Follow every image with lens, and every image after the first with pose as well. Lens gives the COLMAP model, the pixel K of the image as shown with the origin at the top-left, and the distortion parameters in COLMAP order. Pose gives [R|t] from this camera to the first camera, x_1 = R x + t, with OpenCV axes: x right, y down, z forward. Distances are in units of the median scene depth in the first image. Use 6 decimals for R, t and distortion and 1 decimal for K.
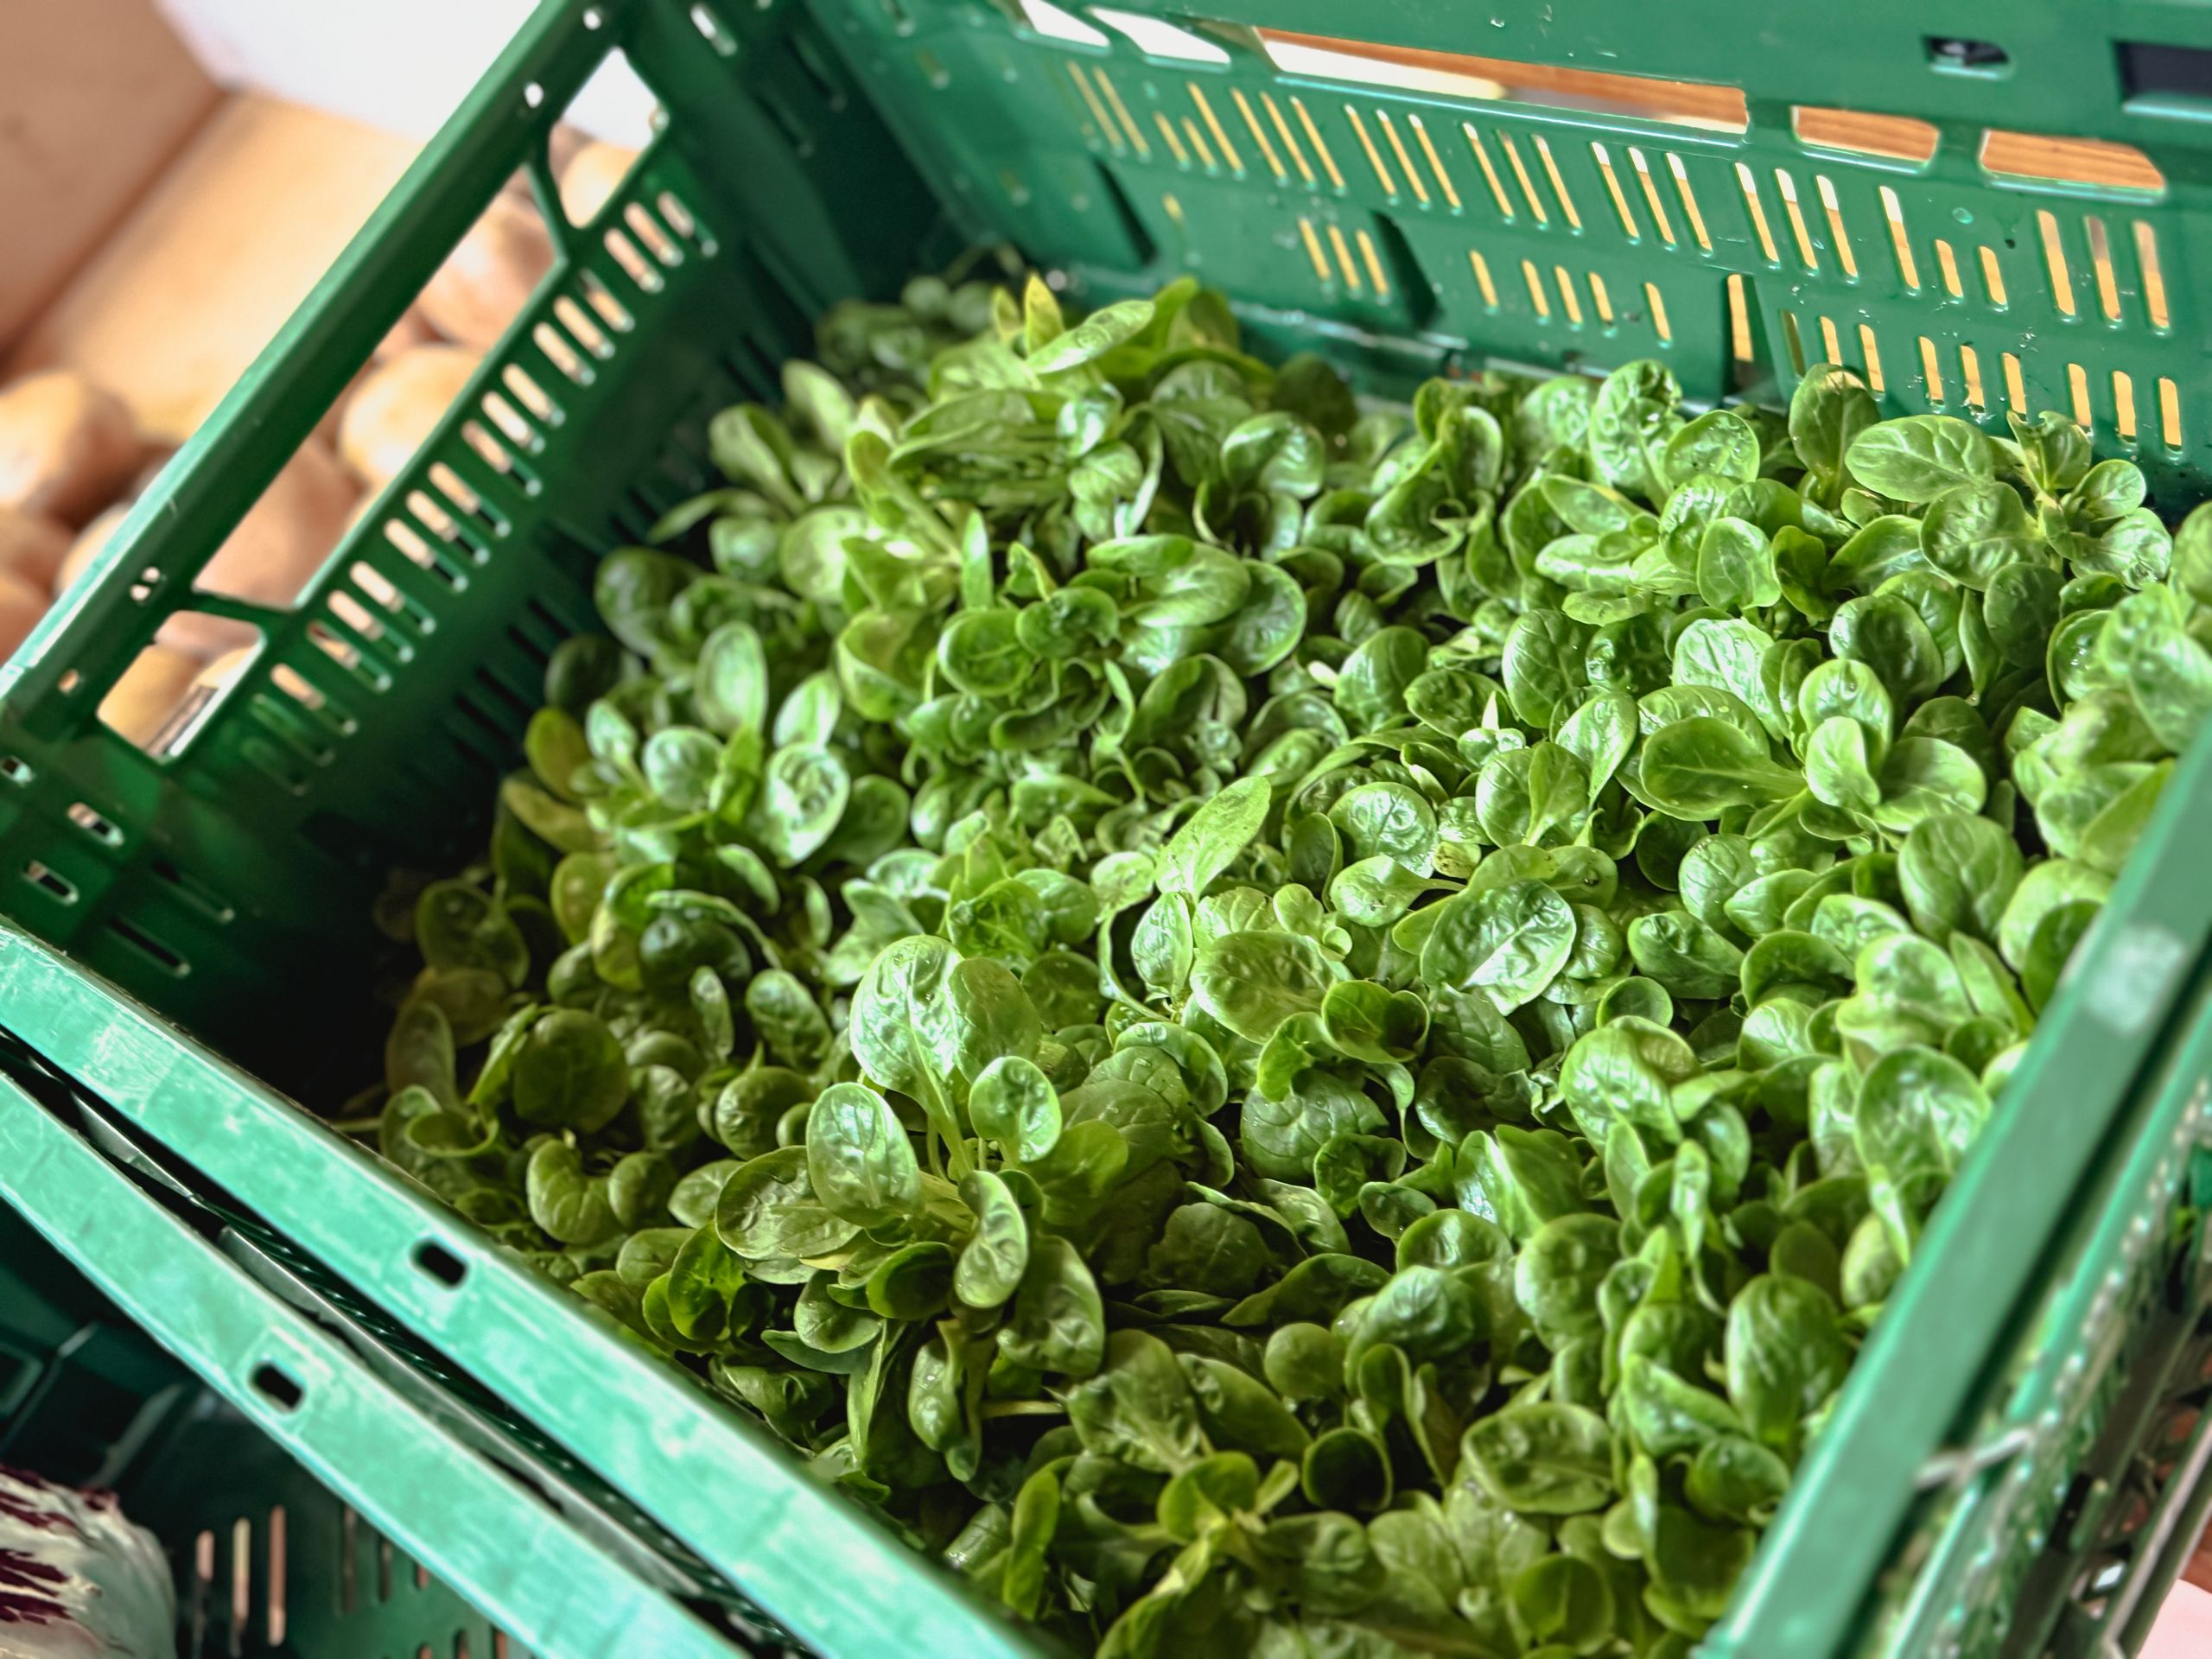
lens RADIAL K [[2473.4, 0, 1106.0], [0, 2473.4, 829.5], [0, 0, 1]] dist [0.125840, -0.001688]
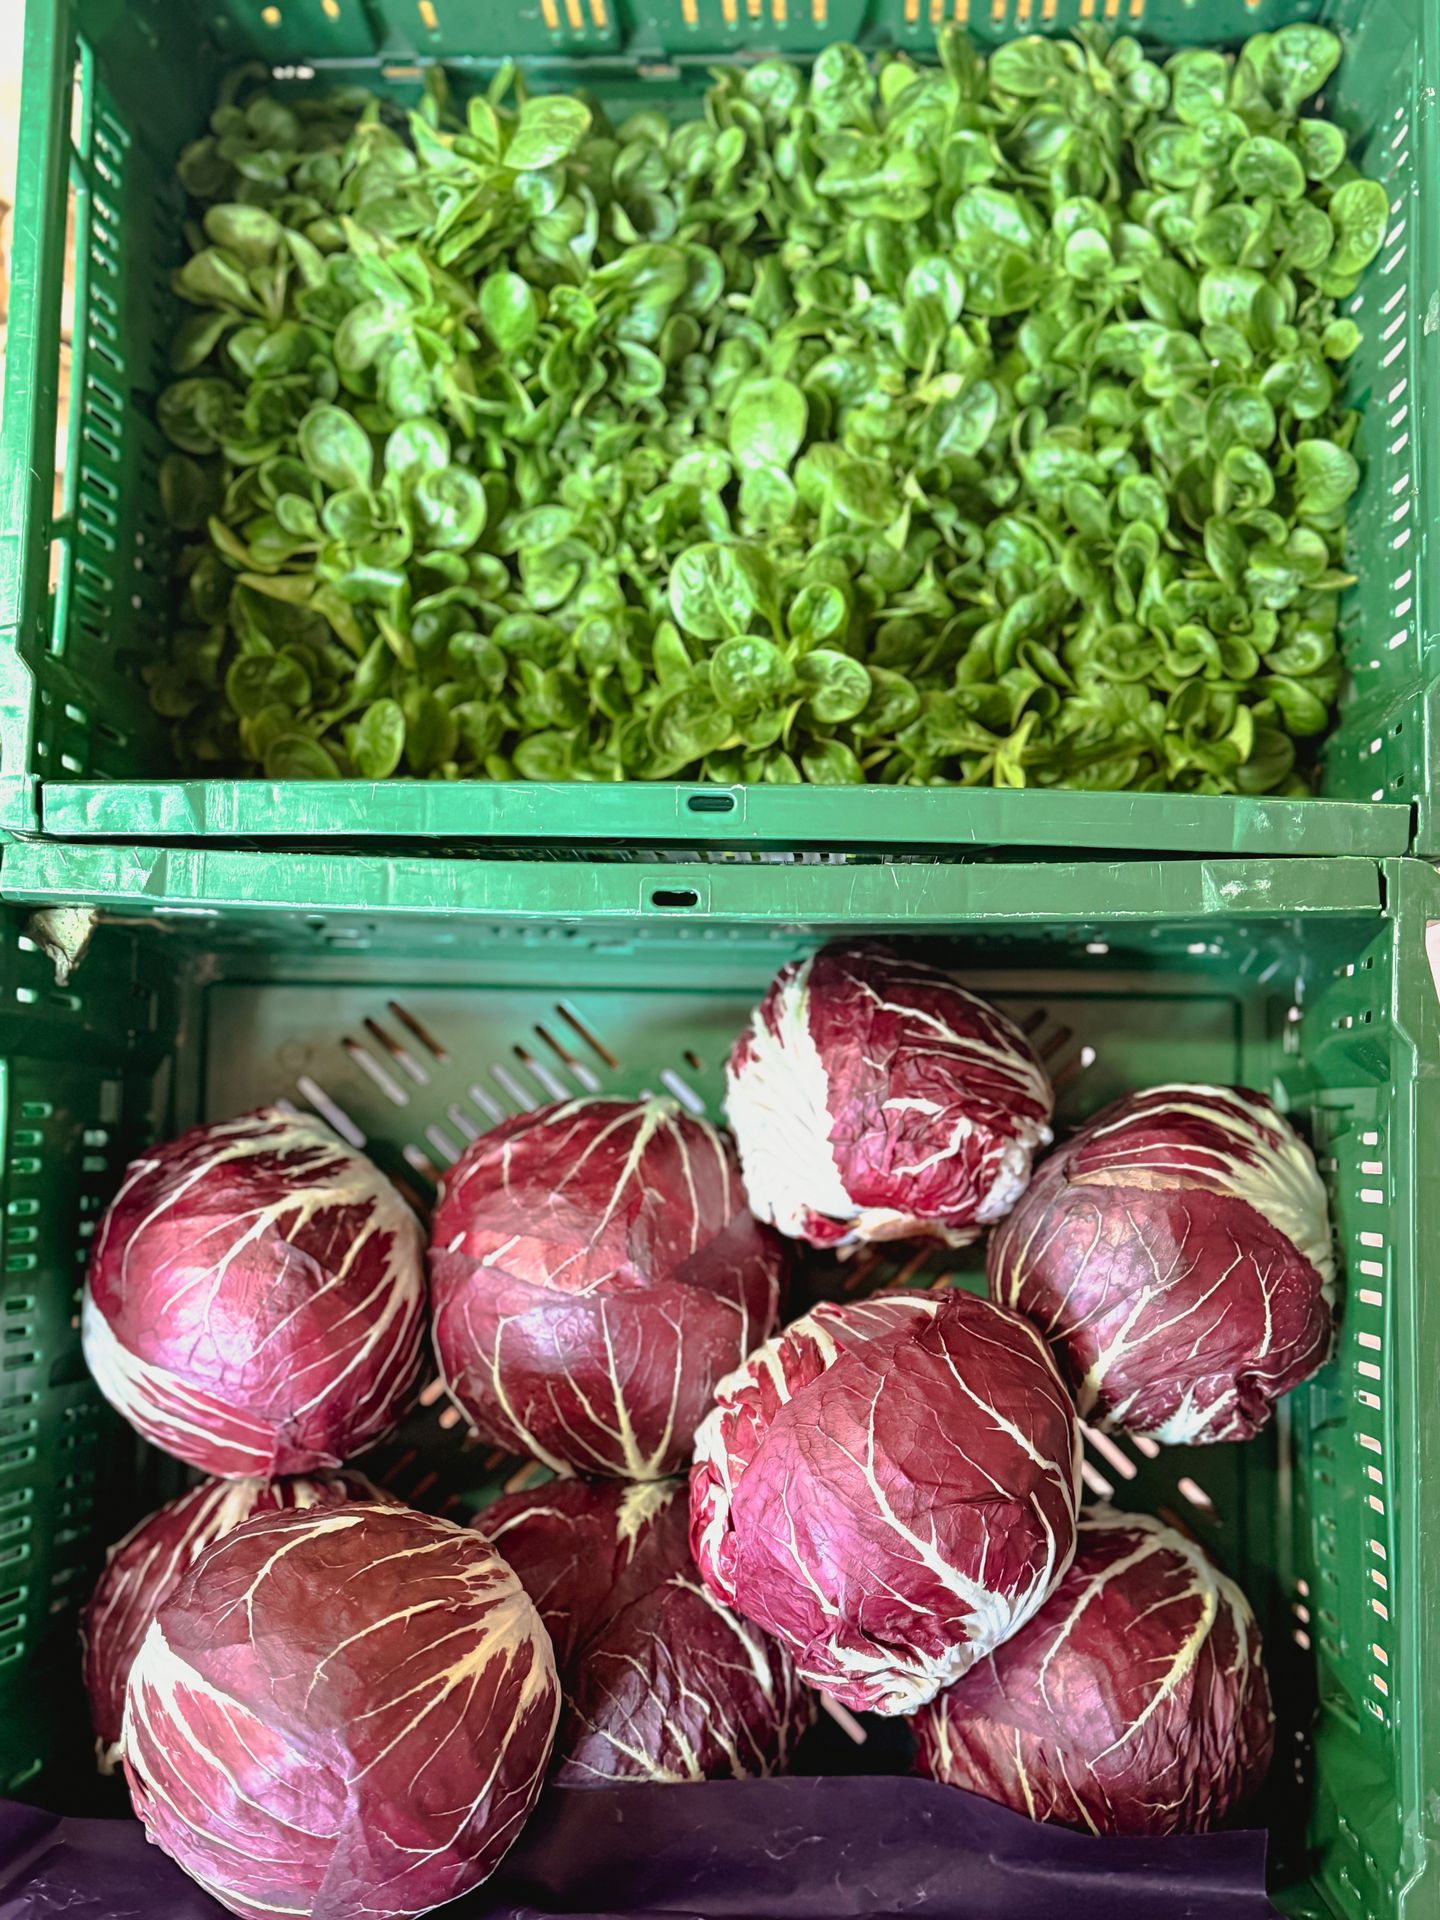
lens RADIAL K [[2062.4, 0, 720.0], [0, 2062.4, 960.0], [0, 0, 1]] dist [0.180719, -0.429578]
pose [[0.772219, -0.481557, 0.414465, -0.697011], [0.316883, 0.857320, 0.405694, -0.252536], [-0.550694, -0.181948, 0.814636, -0.188257]]
